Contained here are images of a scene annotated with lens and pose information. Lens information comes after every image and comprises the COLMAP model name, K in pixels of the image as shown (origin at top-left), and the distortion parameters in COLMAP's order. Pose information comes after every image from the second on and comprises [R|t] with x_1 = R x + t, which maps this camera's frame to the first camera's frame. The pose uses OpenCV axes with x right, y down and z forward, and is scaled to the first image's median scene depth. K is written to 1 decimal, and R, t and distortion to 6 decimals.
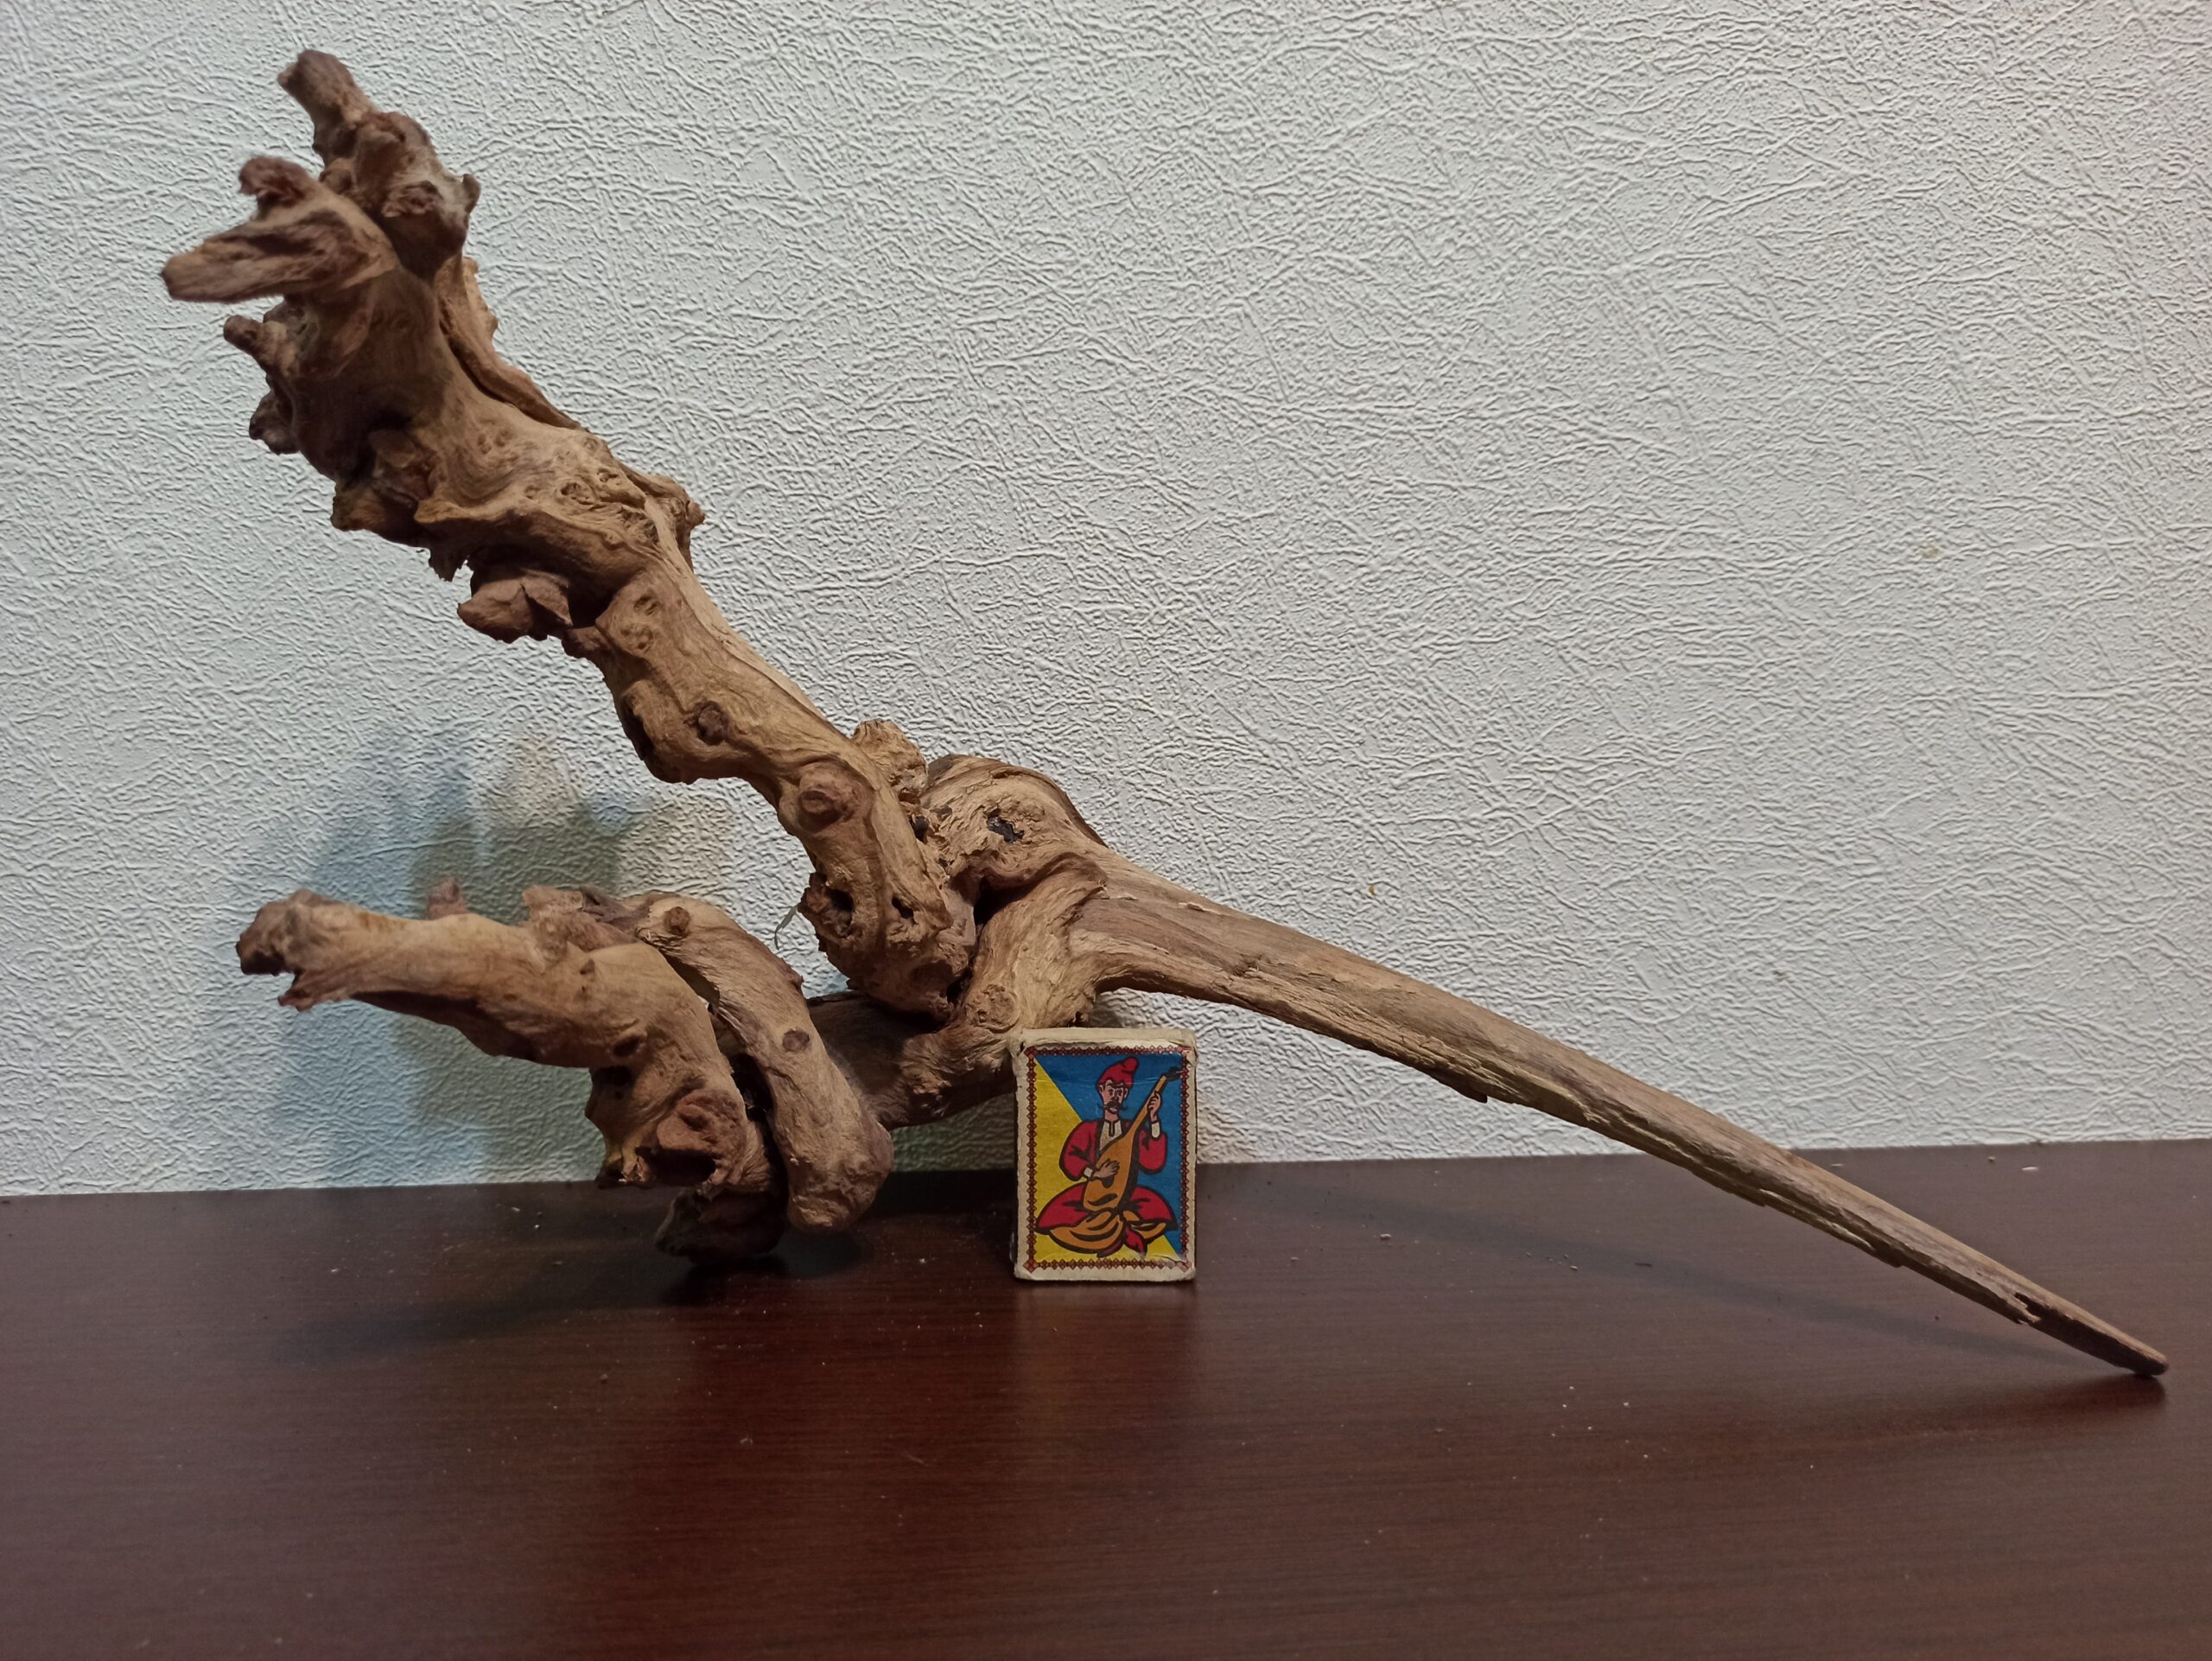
lens RADIAL K [[1675.9, 0, 1106.0], [0, 1675.9, 831.6], [0, 0, 1]] dist [0.021650, -0.044528]
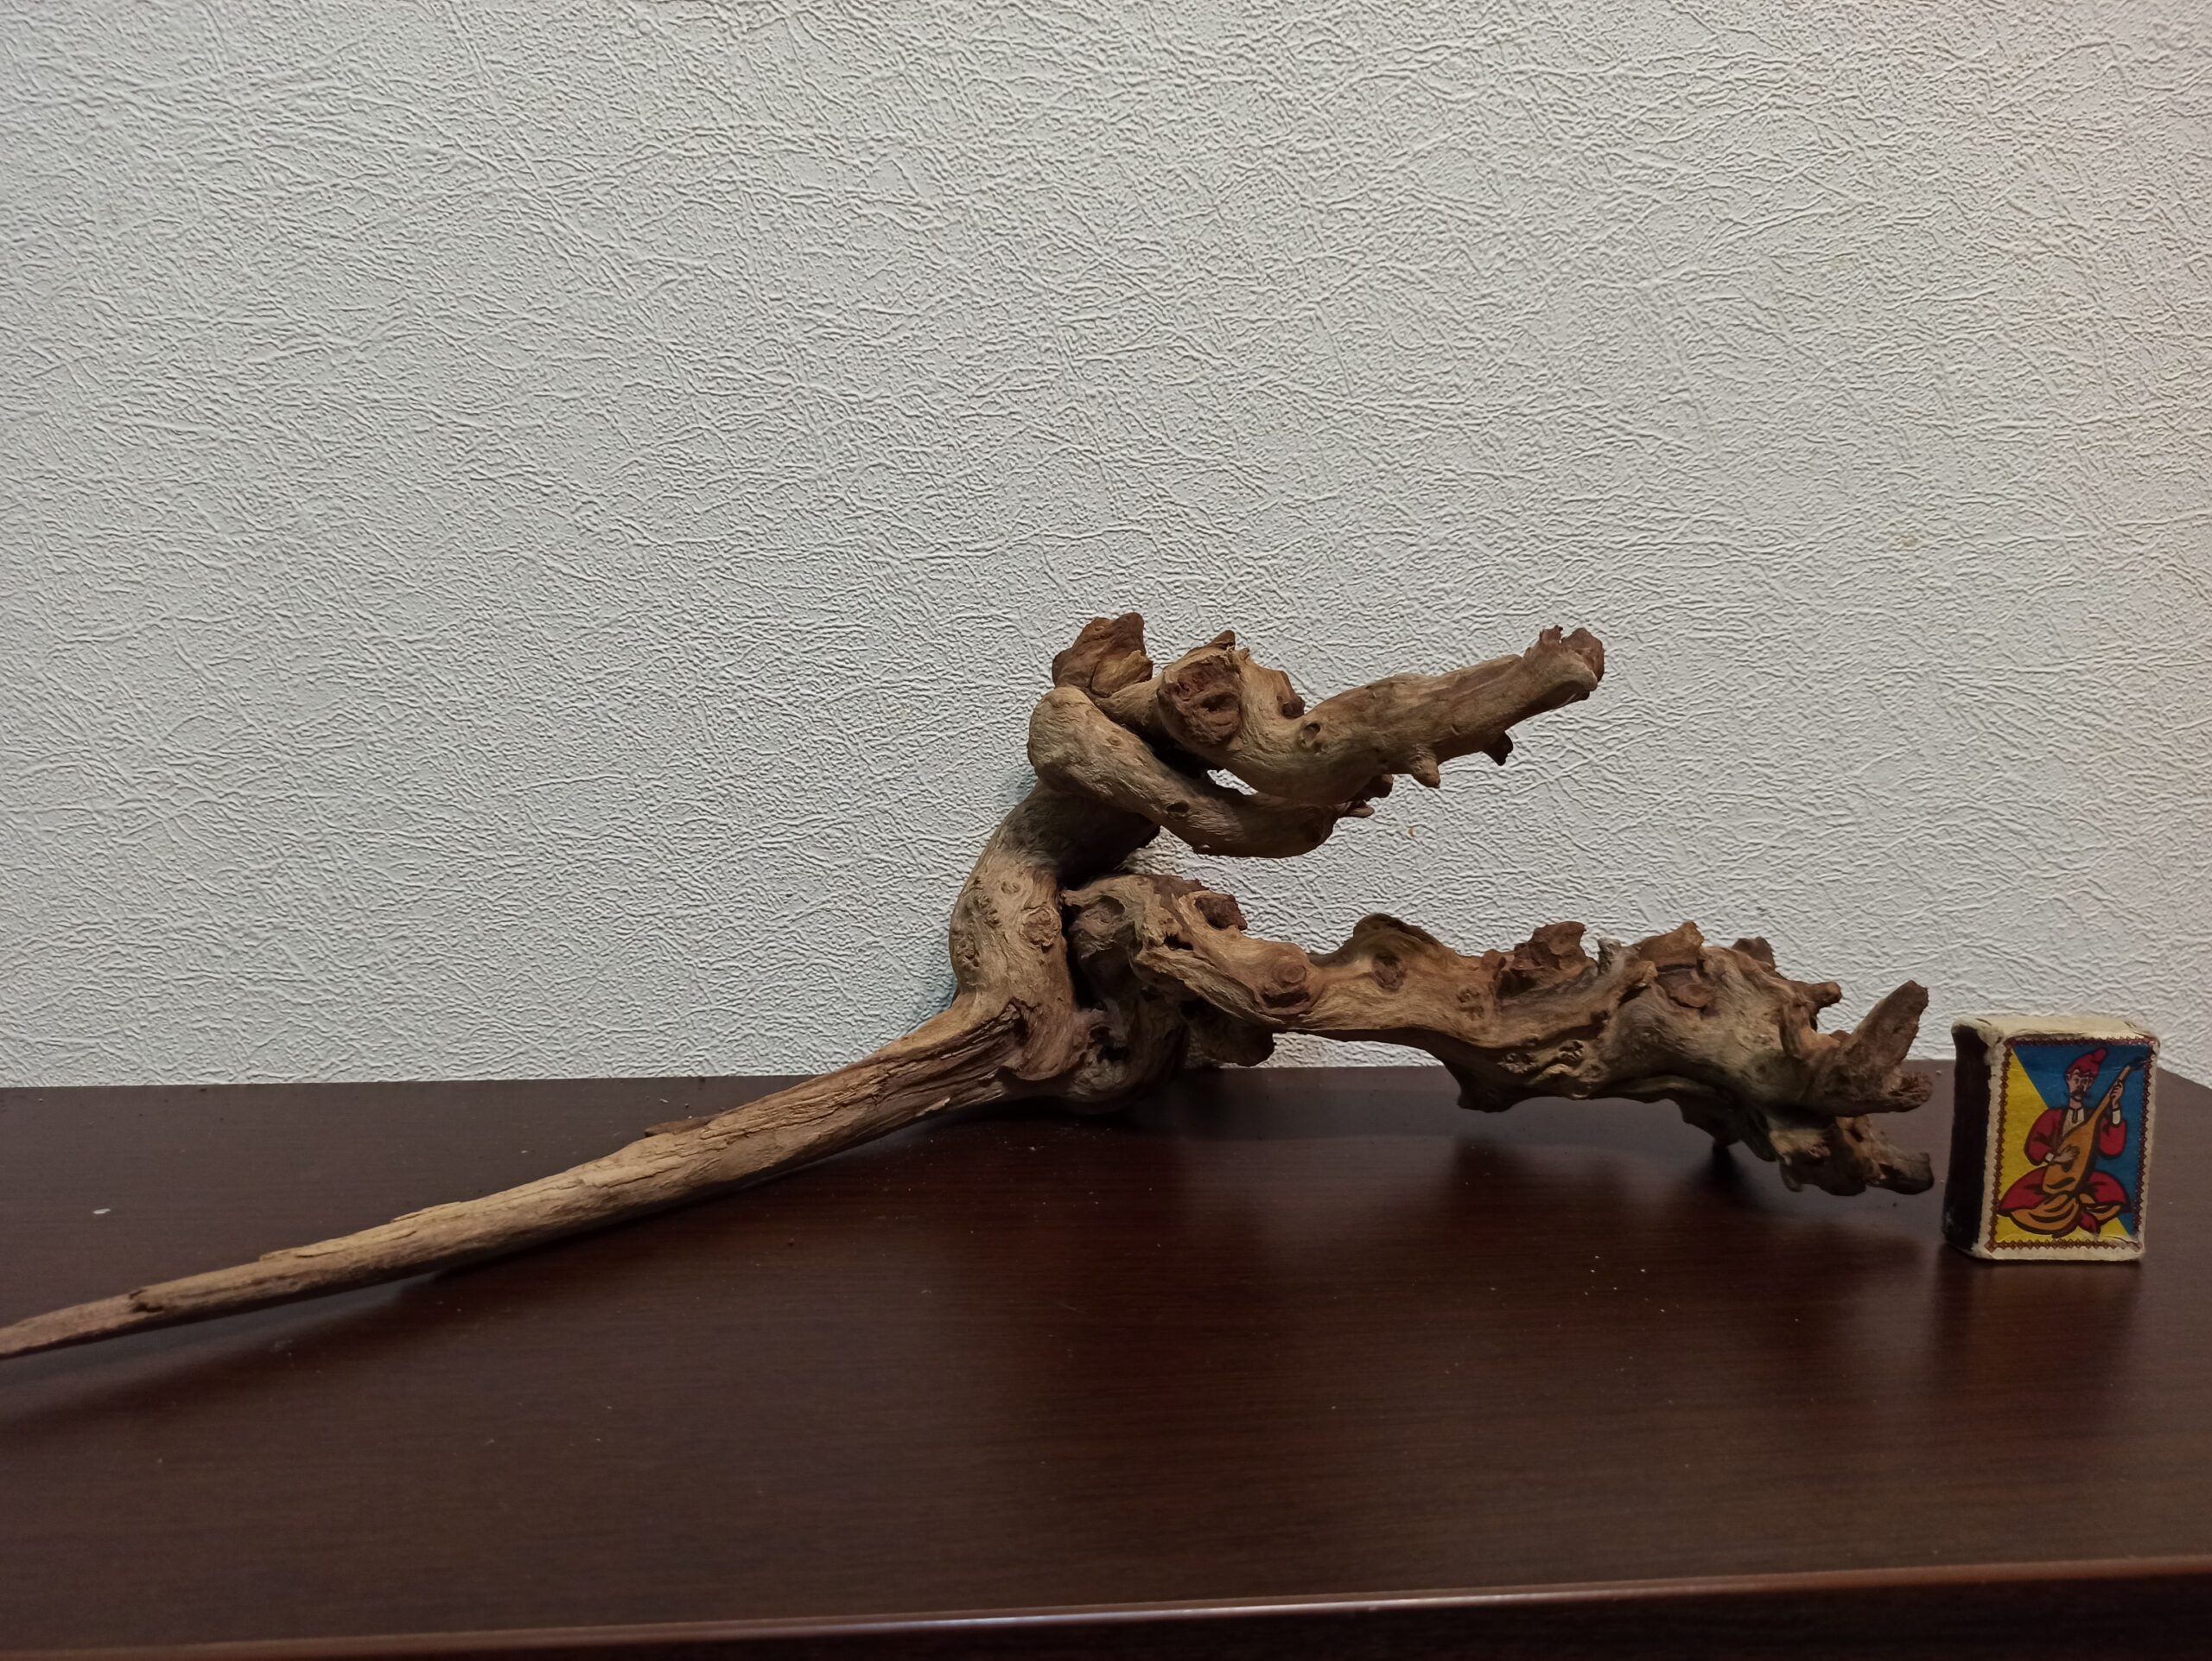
lens RADIAL K [[1675.9, 0, 1099.7], [0, 1675.9, 832.5], [0, 0, 1]] dist [0.021650, -0.044528]
pose [[0.999478, 0.015383, 0.028414, -0.087828], [-0.017071, 0.998043, 0.060162, -0.030510], [-0.027433, -0.060616, 0.997784, -0.131473]]
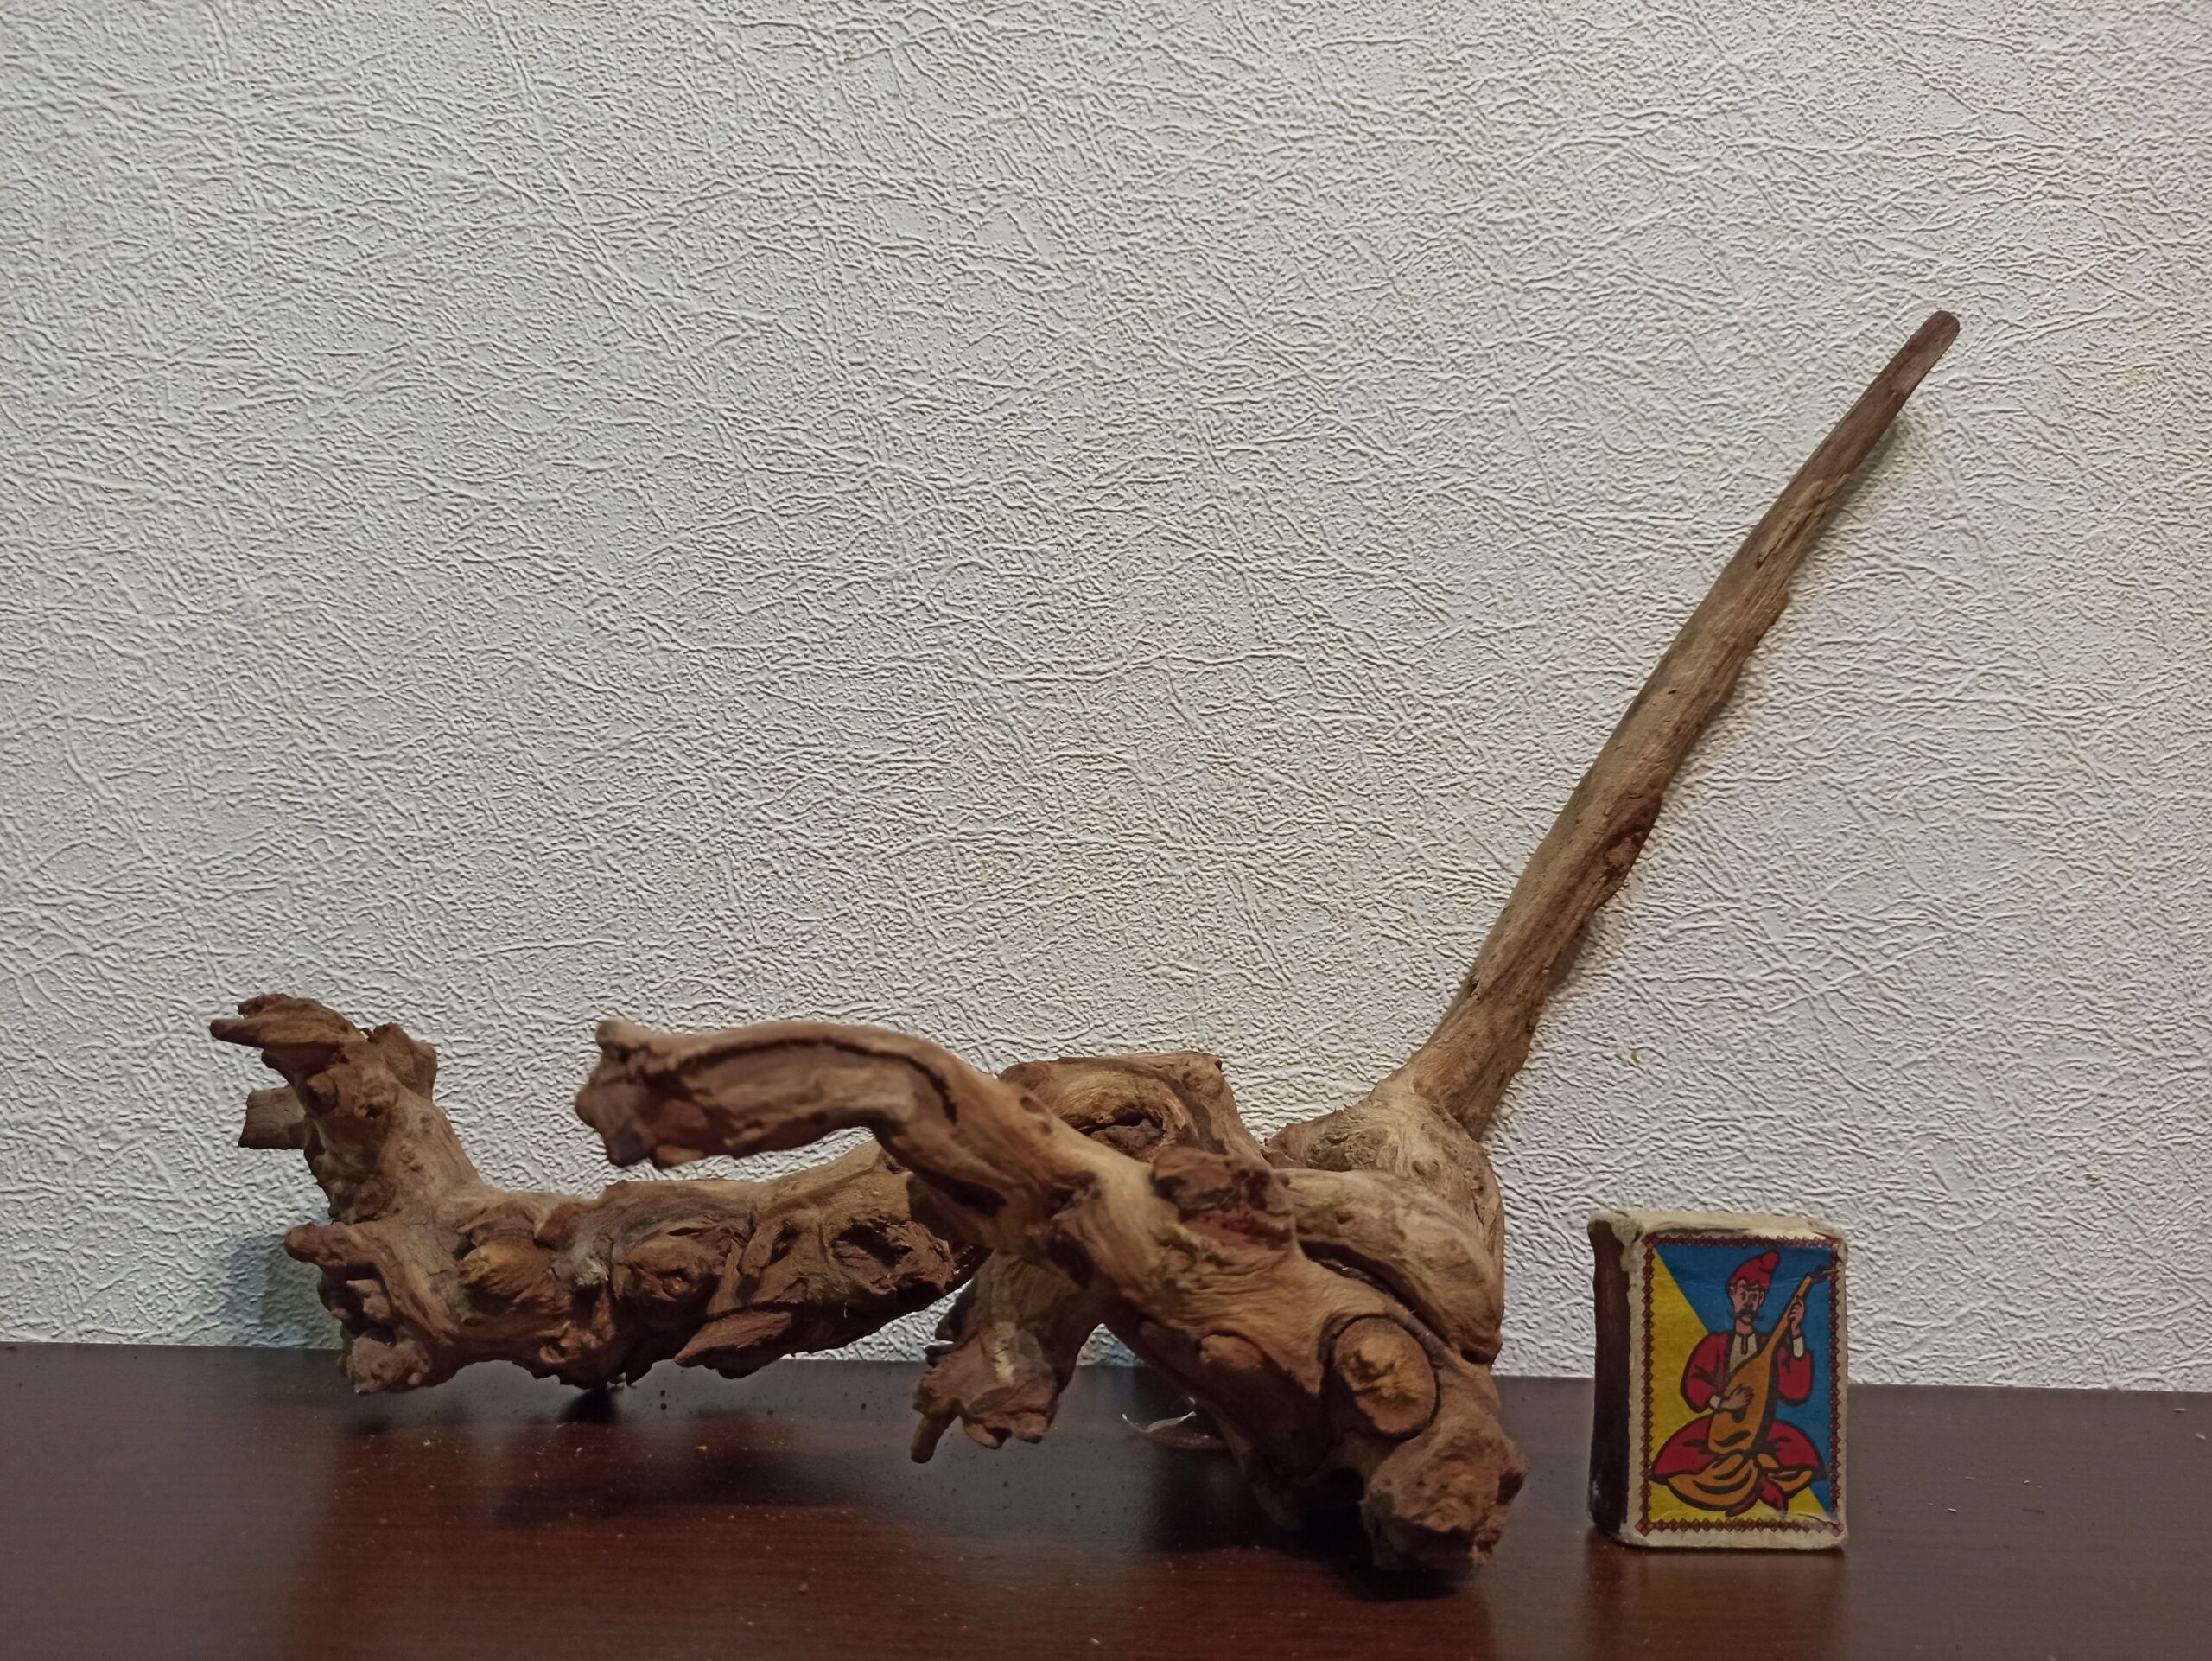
lens RADIAL K [[1675.9, 0, 1096.2], [0, 1675.9, 819.0], [0, 0, 1]] dist [0.021650, -0.044528]
pose [[0.998645, 0.051170, 0.009476, -0.140553], [-0.049162, 0.987356, -0.150704, 0.060825], [-0.017068, 0.150034, 0.988534, 0.130415]]
